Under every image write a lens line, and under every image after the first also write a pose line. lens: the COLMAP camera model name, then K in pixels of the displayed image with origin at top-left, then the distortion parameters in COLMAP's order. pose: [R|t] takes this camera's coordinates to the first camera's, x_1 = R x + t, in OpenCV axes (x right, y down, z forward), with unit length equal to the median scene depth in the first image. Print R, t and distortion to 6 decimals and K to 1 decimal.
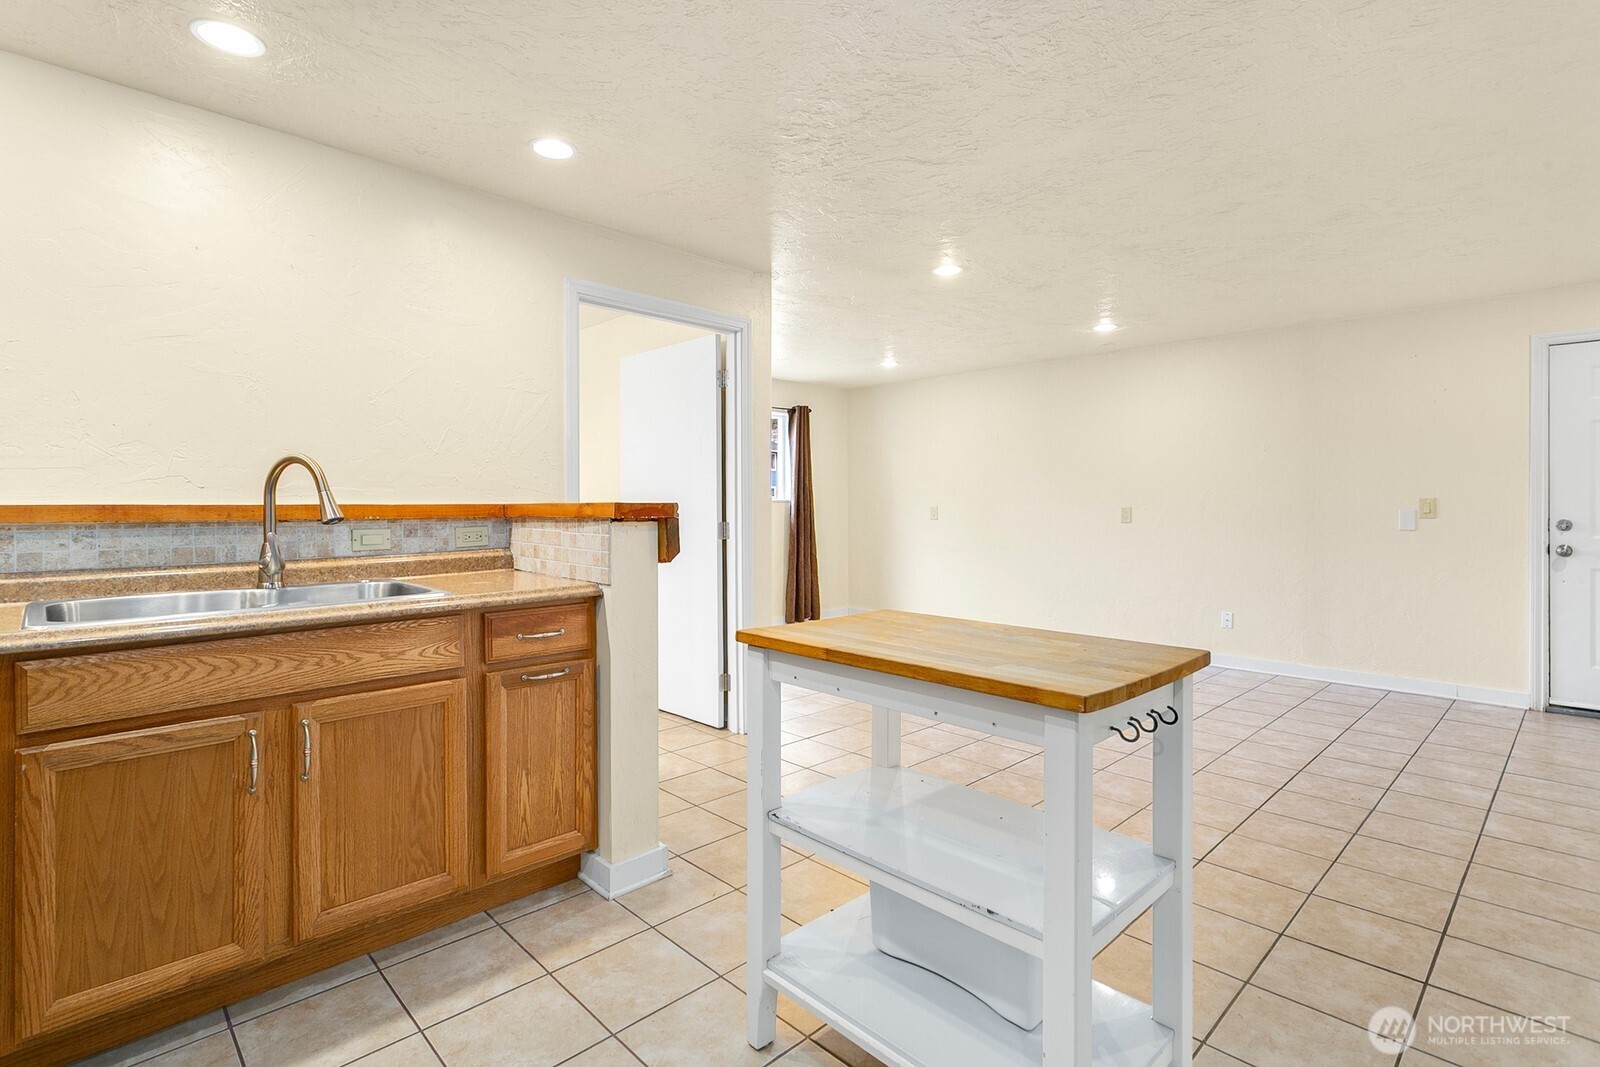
lens RADIAL K [[766.4, 0, 798.2], [0, 766.4, 513.0], [0, 0, 1]] dist [0.002902, 0.003344]
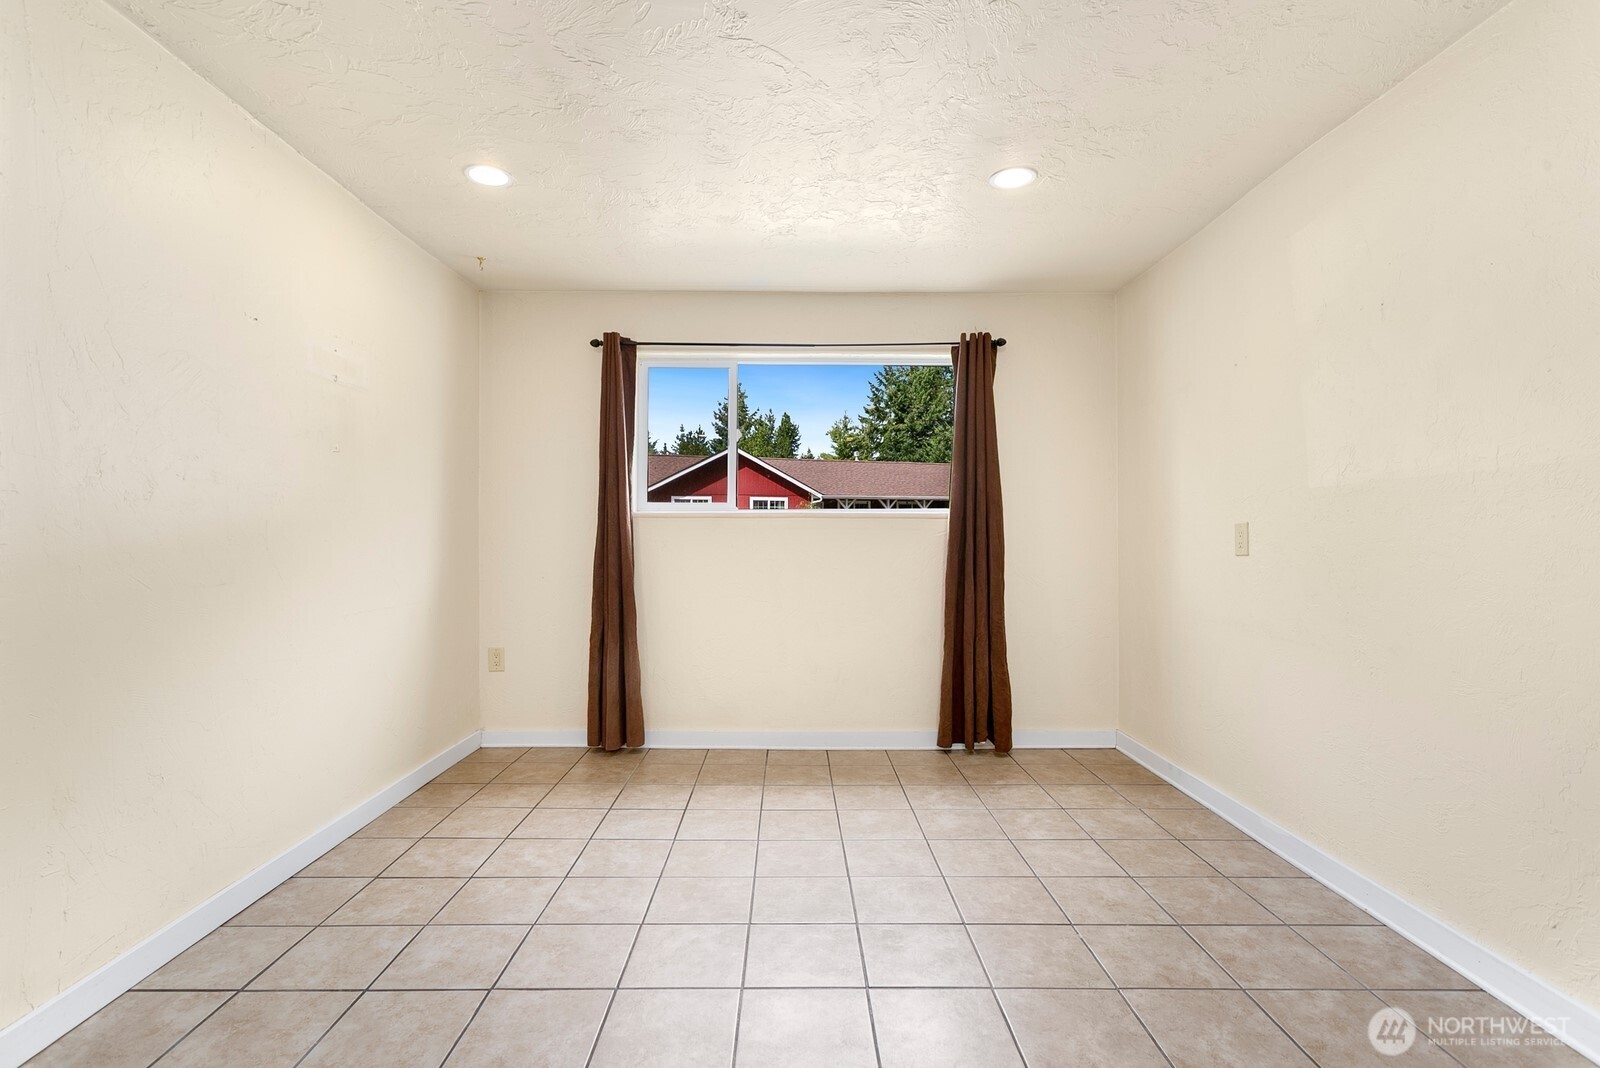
lens RADIAL K [[766.4, 0, 790.9], [0, 766.4, 531.1], [0, 0, 1]] dist [0.002902, 0.003344]
pose [[0.716910, -0.000226, -0.697165, 0.676499], [-0.008087, 0.999930, -0.008641, 0.003321], [0.697119, 0.011833, 0.716858, 1.305094]]
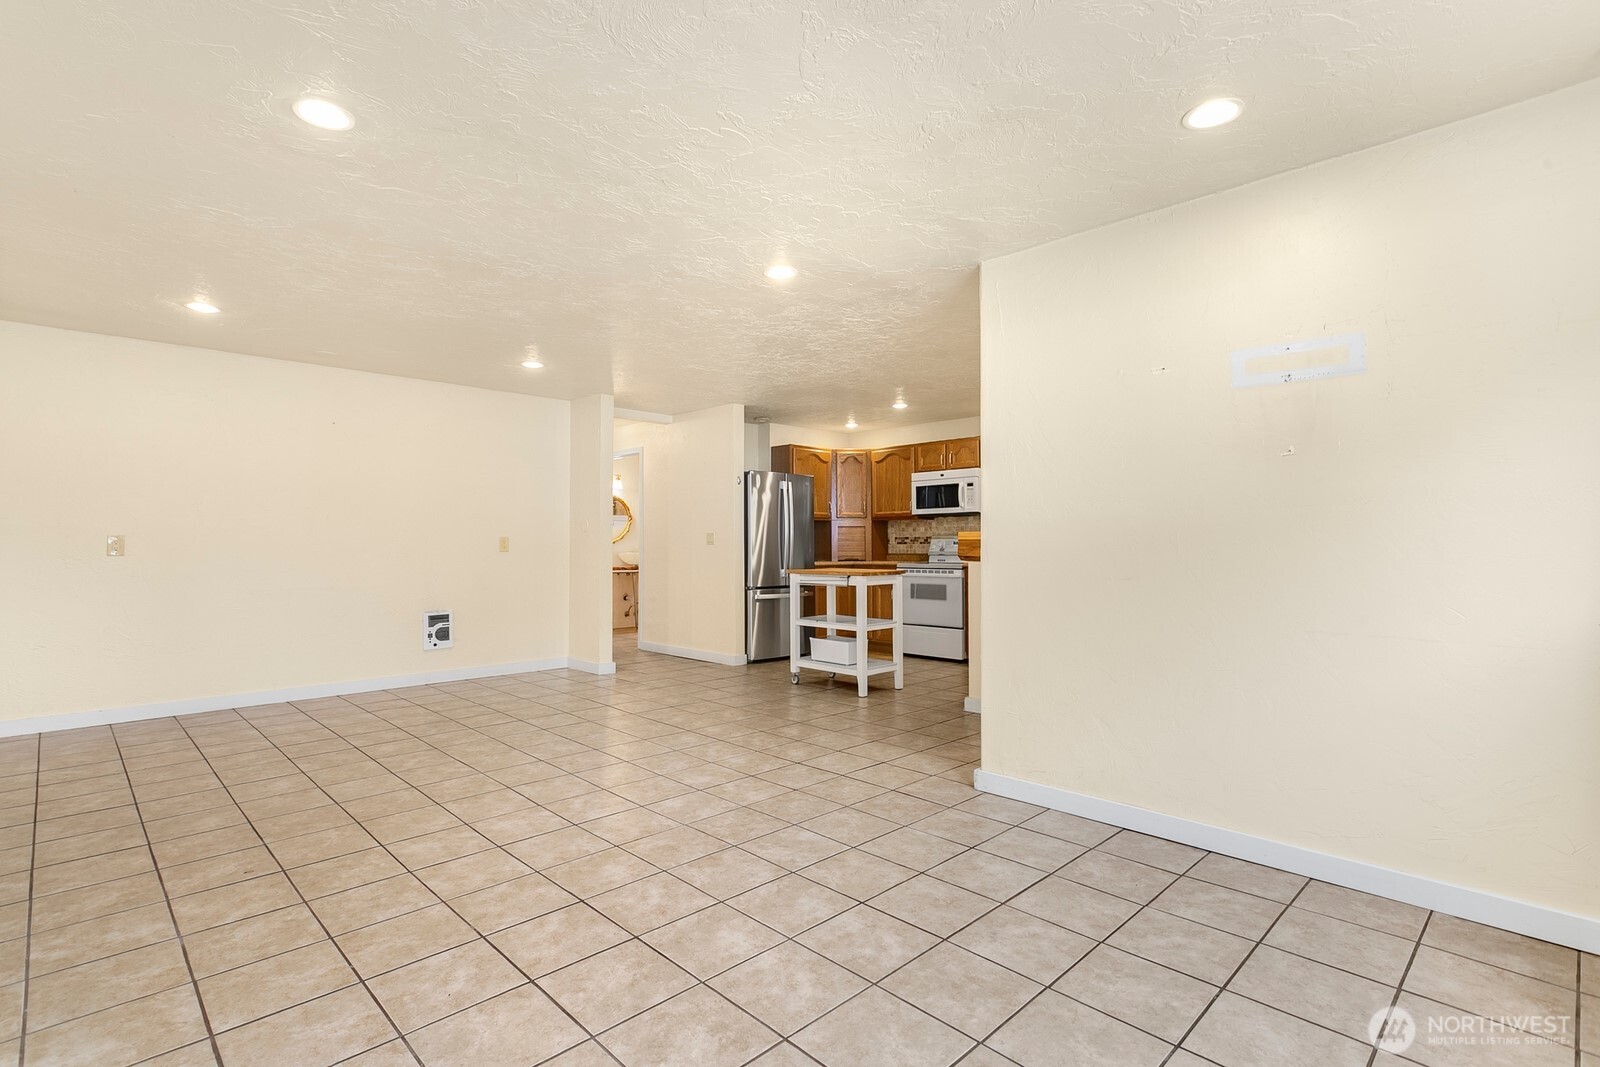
lens RADIAL K [[766.4, 0, 790.3], [0, 766.4, 532.0], [0, 0, 1]] dist [0.002902, 0.003344]
pose [[-0.999975, 0.000890, 0.006990, 0.223531], [0.000864, 0.999993, -0.003680, -0.004213], [-0.006993, -0.003674, -0.999969, 2.403049]]
